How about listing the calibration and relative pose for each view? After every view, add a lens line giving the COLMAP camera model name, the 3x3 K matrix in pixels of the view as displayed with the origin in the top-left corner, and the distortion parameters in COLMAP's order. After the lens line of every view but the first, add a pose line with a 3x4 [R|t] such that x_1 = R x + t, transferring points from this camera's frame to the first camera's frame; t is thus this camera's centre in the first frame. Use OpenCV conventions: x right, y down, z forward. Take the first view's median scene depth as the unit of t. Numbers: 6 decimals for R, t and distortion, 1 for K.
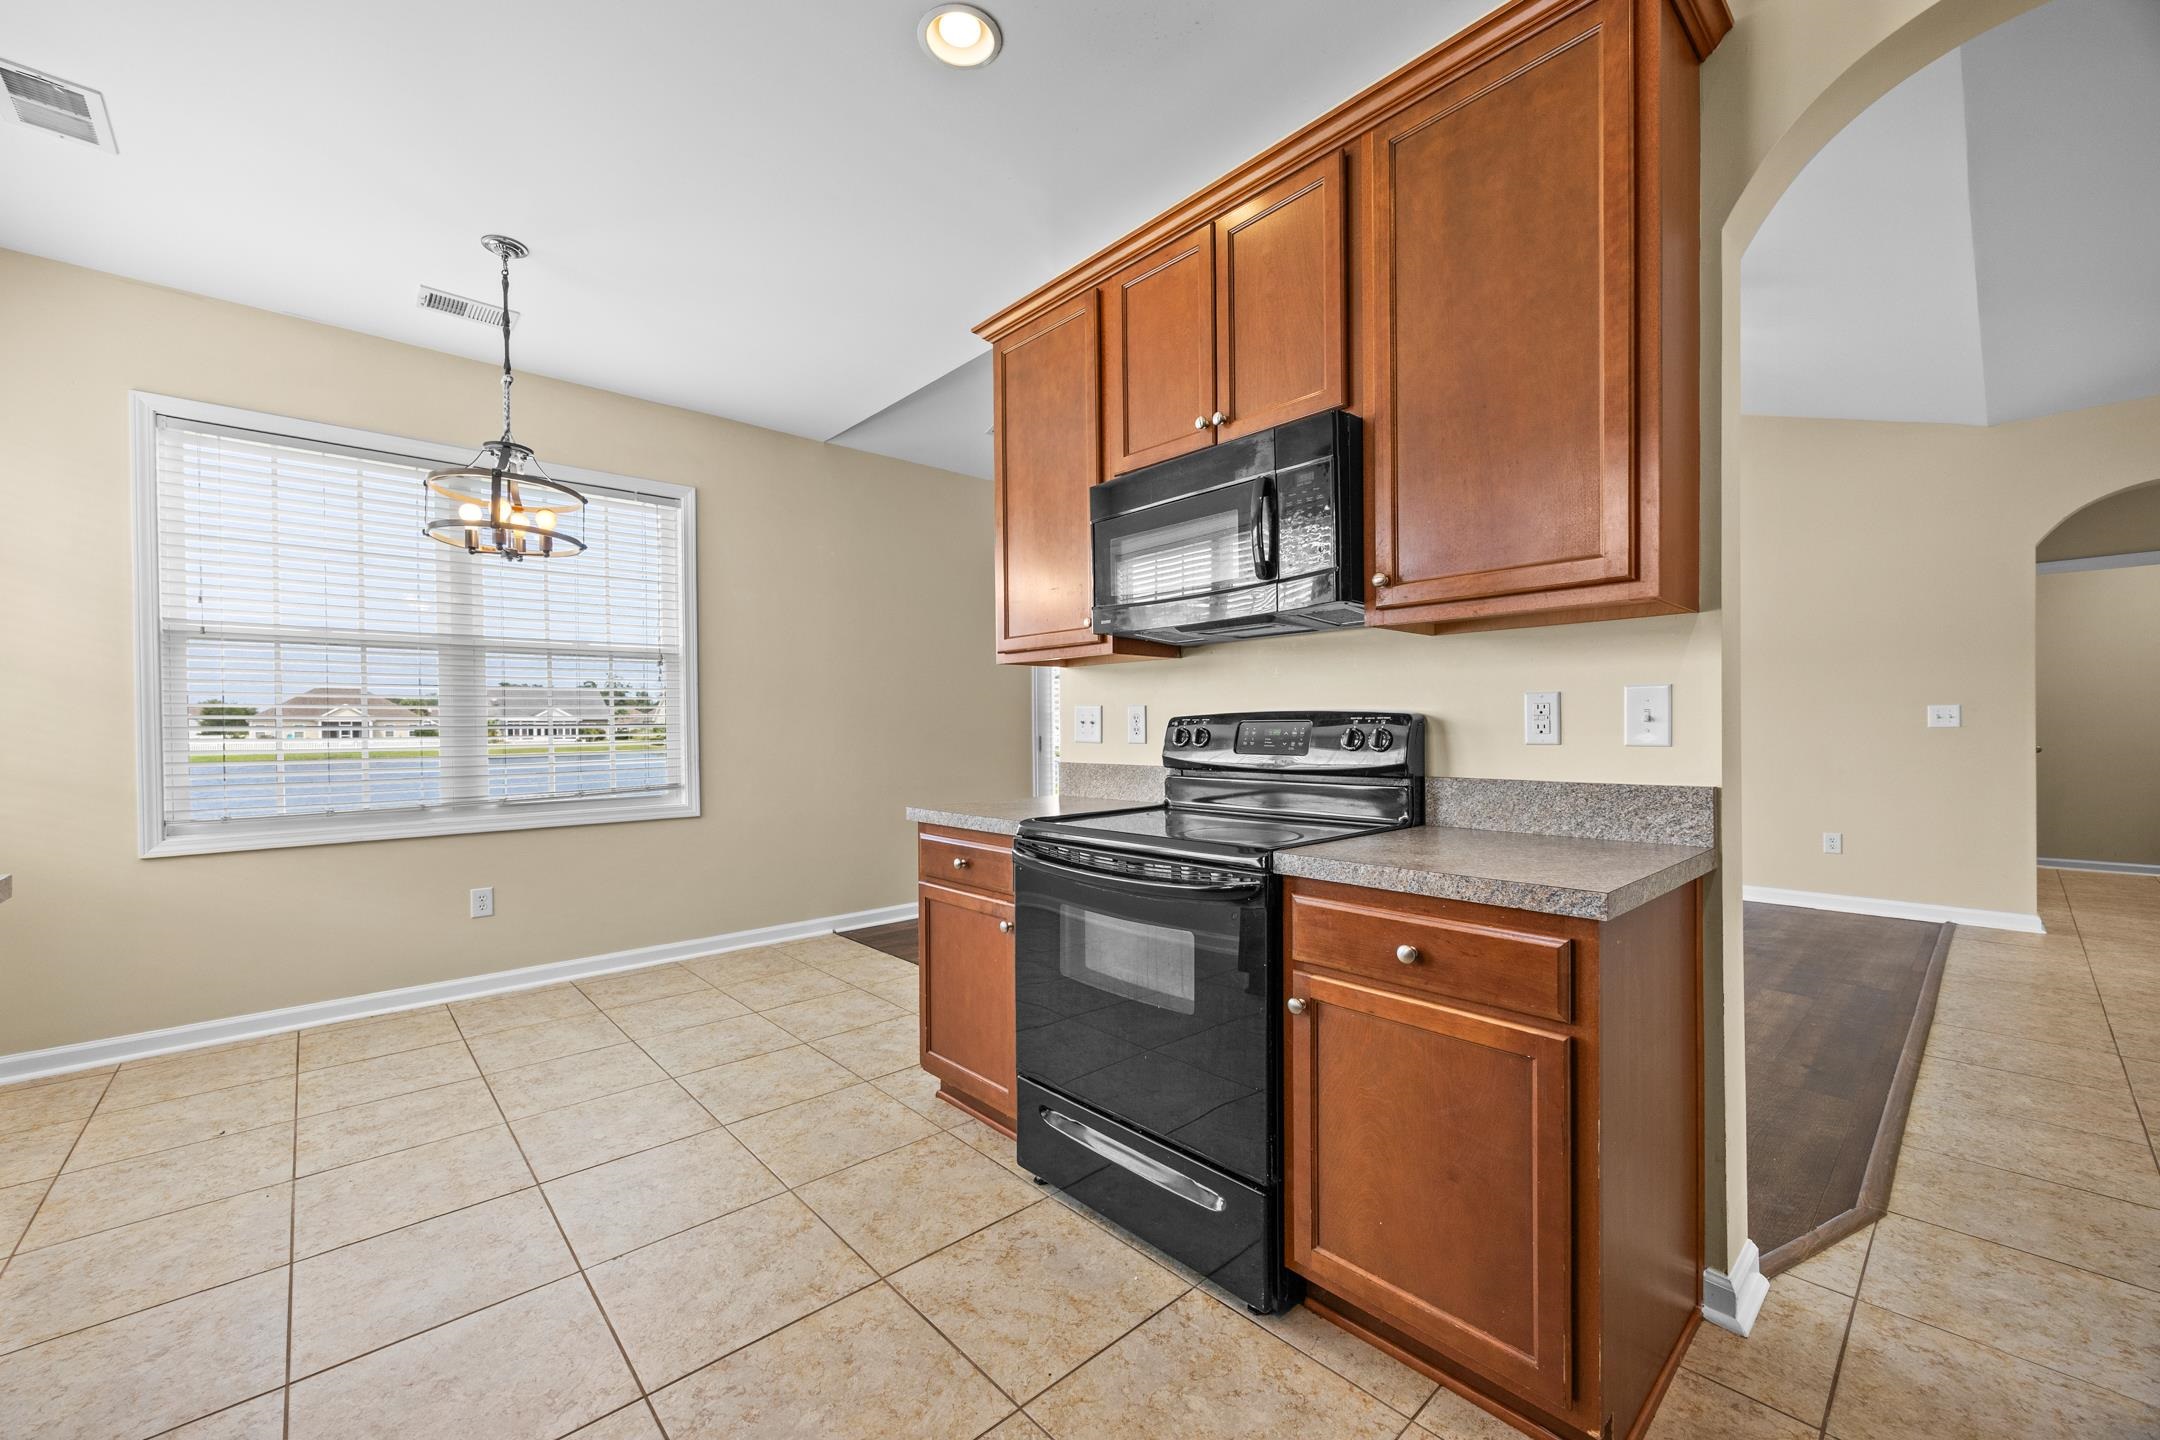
lens RADIAL K [[831.1, 0, 1070.1], [0, 831.1, 732.1], [0, 0, 1]] dist [-0.002612, 0.000243]
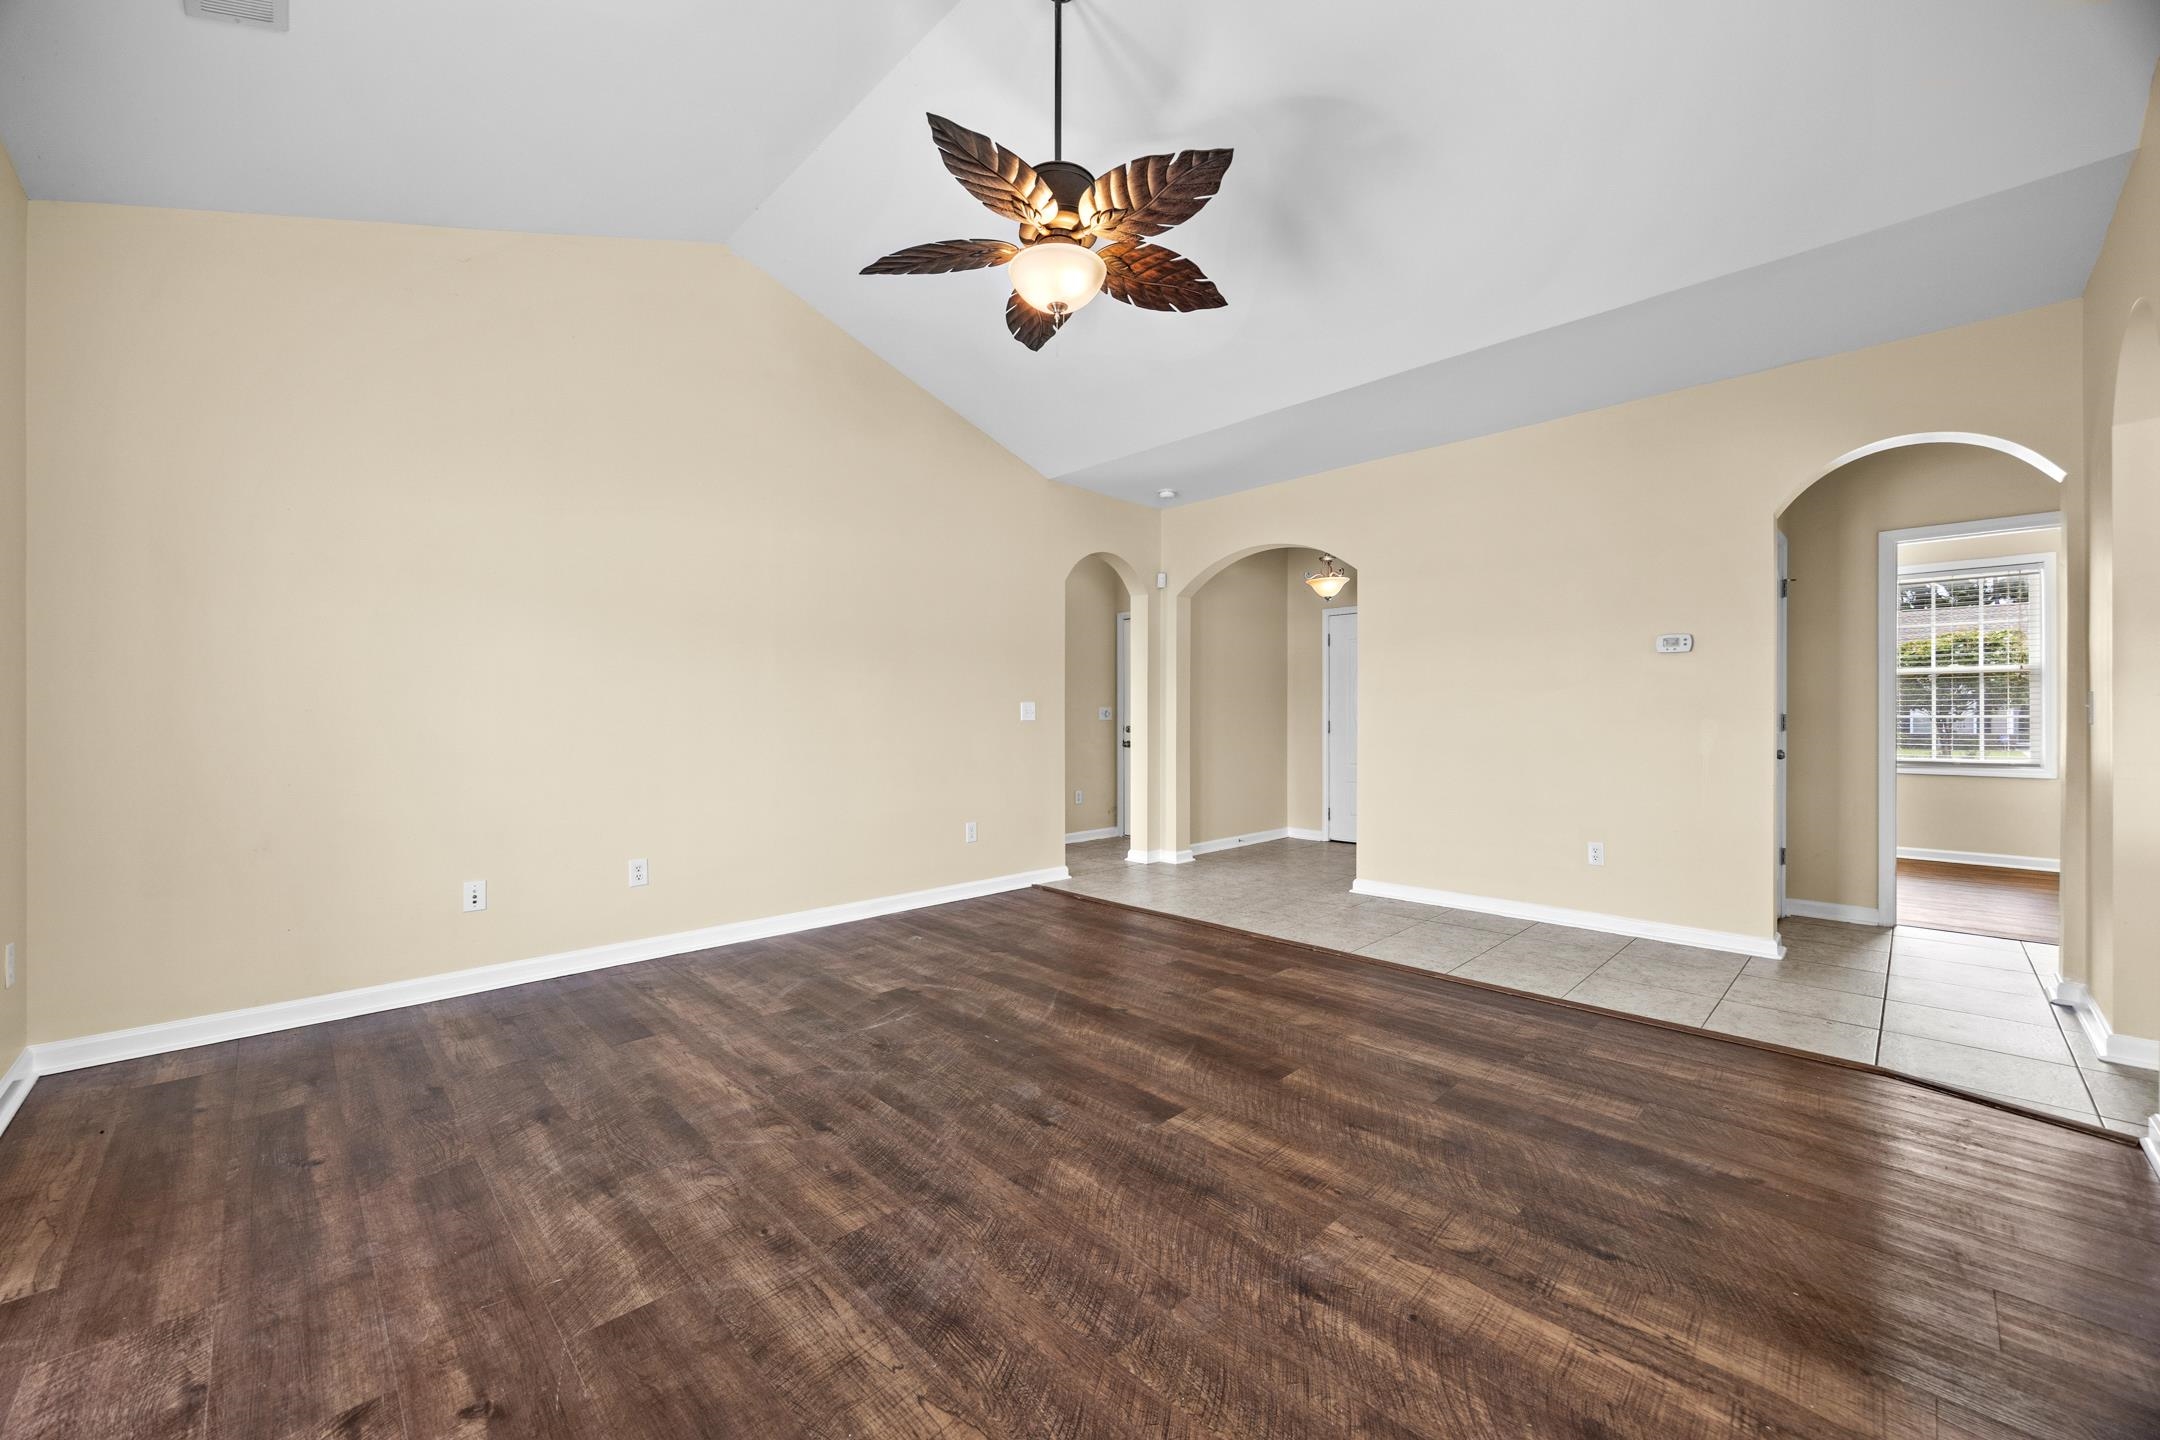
lens RADIAL K [[831.1, 0, 1080.3], [0, 831.1, 707.5], [0, 0, 1]] dist [-0.002612, 0.000243]
pose [[-0.044251, 0.018856, 0.998843, -0.248308], [0.005828, 0.999810, -0.018616, -0.002520], [-0.999003, 0.004998, -0.044352, 1.663643]]
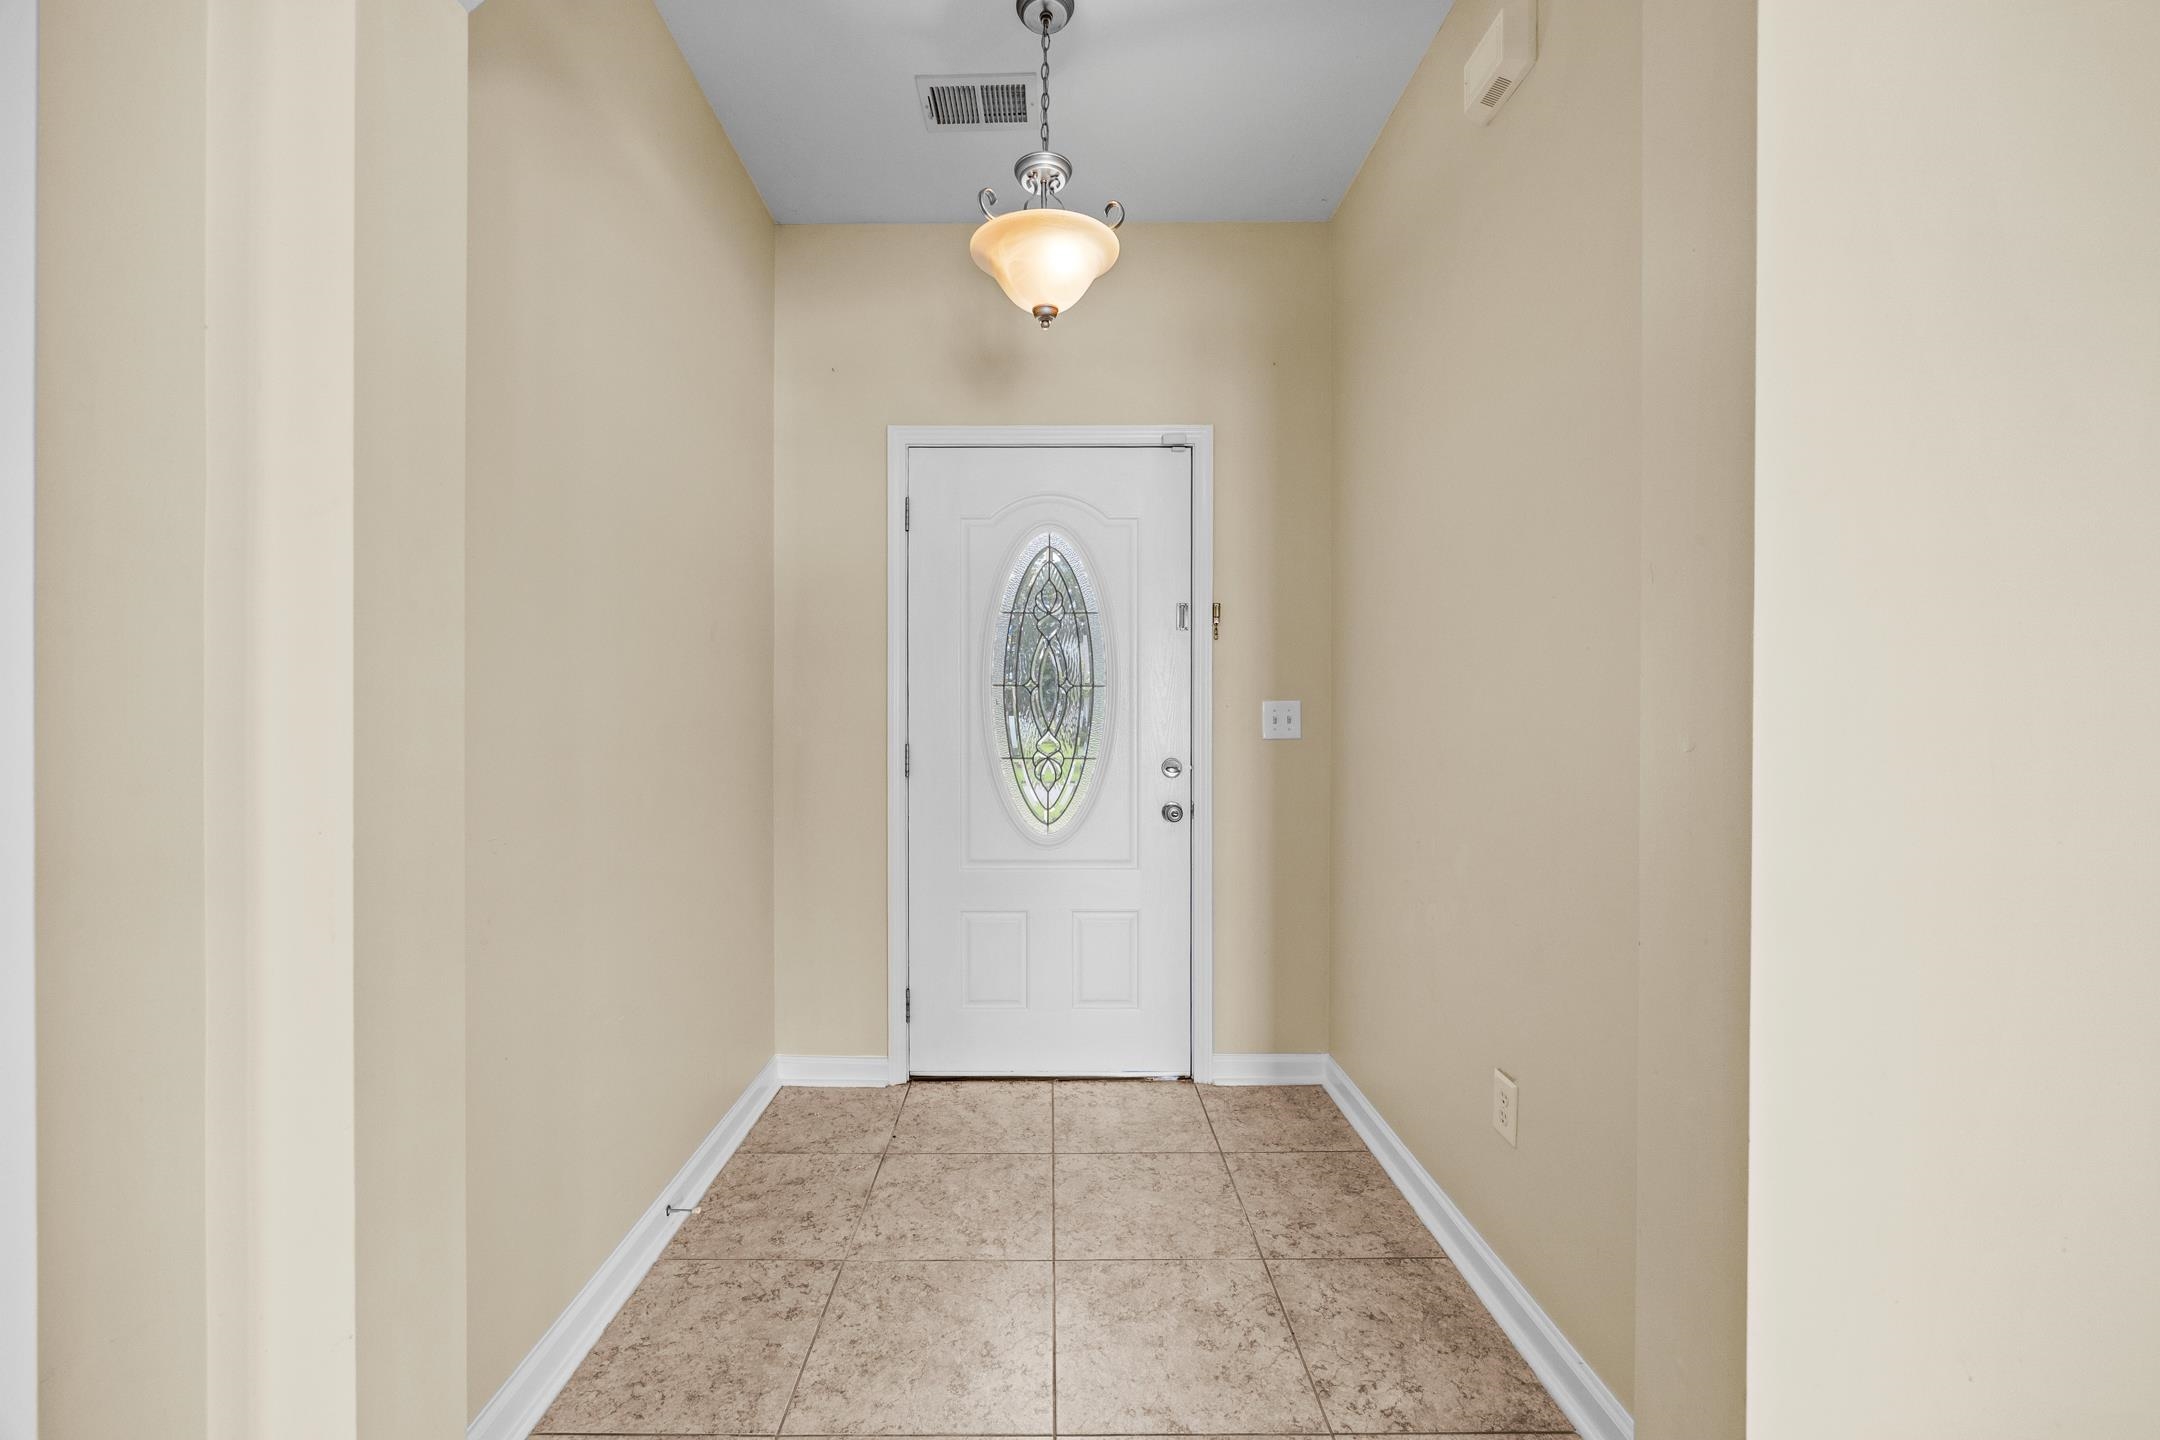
lens RADIAL K [[831.1, 0, 1066.1], [0, 831.1, 731.5], [0, 0, 1]] dist [-0.002612, 0.000243]
pose [[-0.757353, -0.006040, 0.652978, 1.655507], [0.007510, 0.999811, 0.017959, -0.034487], [-0.652963, 0.018505, -0.757164, 1.342684]]
